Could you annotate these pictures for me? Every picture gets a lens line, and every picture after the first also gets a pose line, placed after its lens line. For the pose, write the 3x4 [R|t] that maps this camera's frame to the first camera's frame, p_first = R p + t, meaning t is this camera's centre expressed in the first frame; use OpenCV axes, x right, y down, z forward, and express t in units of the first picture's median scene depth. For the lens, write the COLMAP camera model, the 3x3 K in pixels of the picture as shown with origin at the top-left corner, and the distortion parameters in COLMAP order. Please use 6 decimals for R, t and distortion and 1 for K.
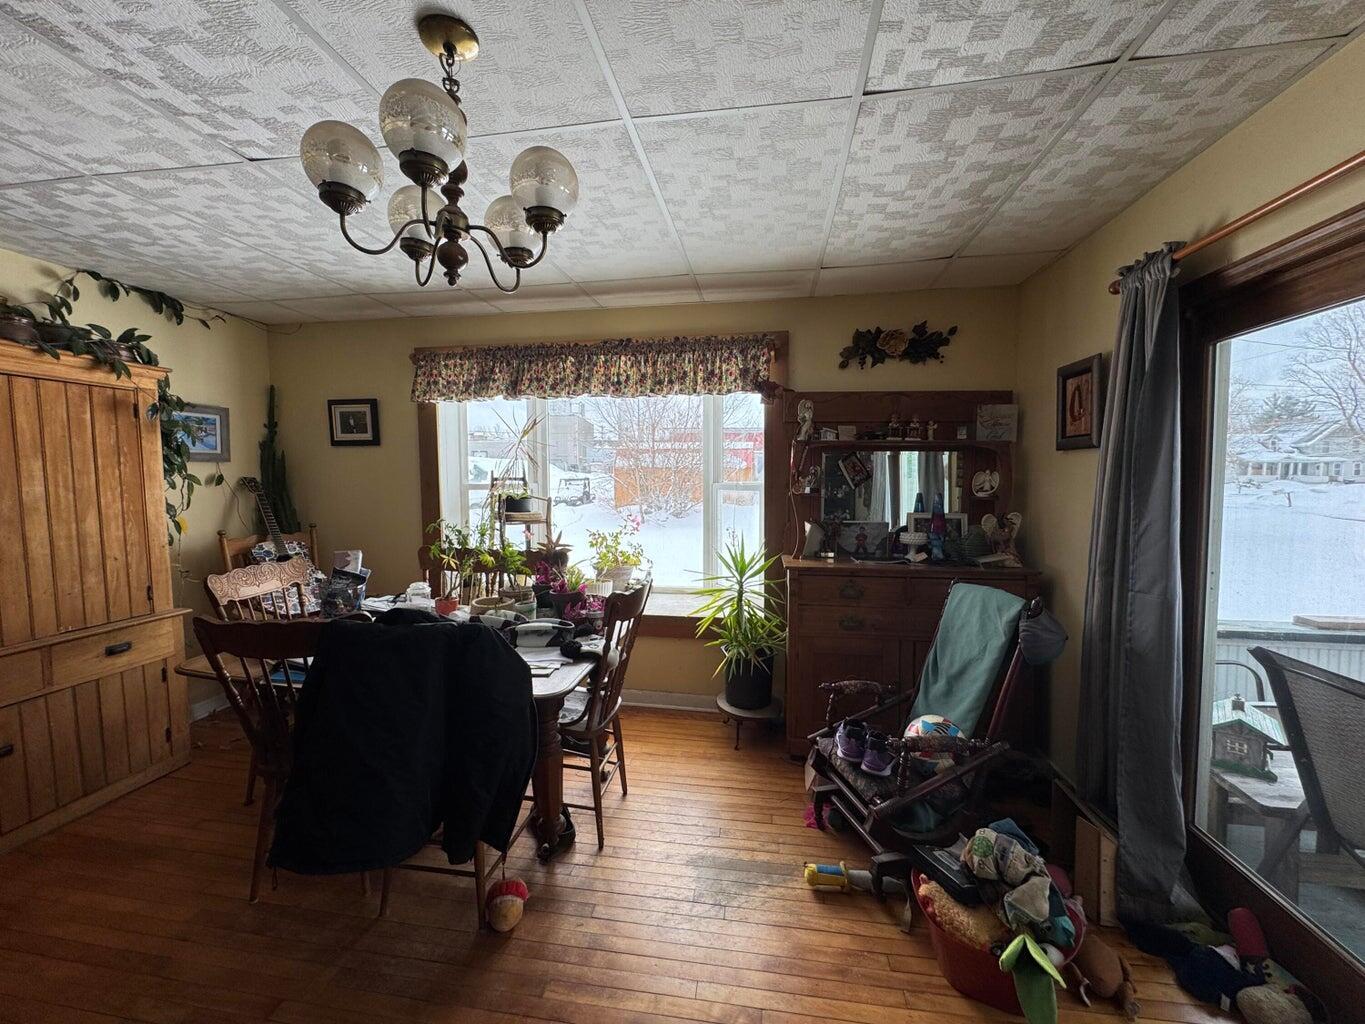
lens RADIAL K [[550.5, 0, 689.1], [0, 550.5, 512.5], [0, 0, 1]] dist [-0.007358, -0.000233]
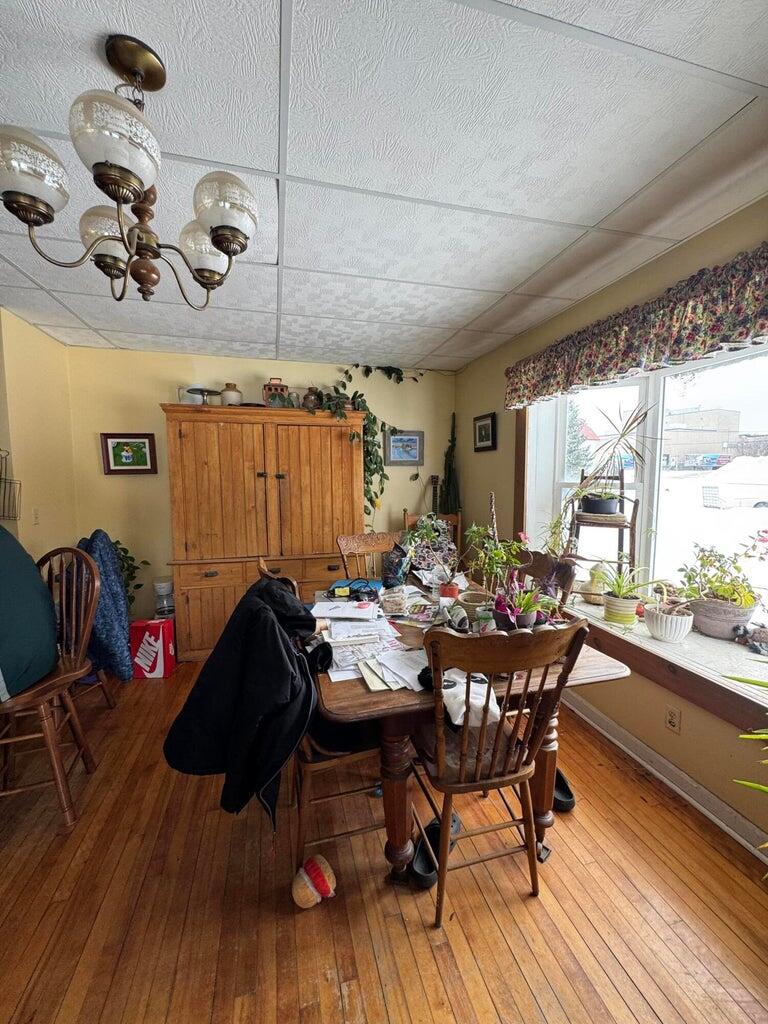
lens RADIAL K [[413.0, 0, 381.1], [0, 413.0, 511.5], [0, 0, 1]] dist [-0.007358, -0.000233]
pose [[0.388905, 0.081441, -0.917671, 0.274113], [-0.062027, 0.996140, 0.062118, -0.036421], [0.919188, 0.032763, 0.392455, 0.561705]]
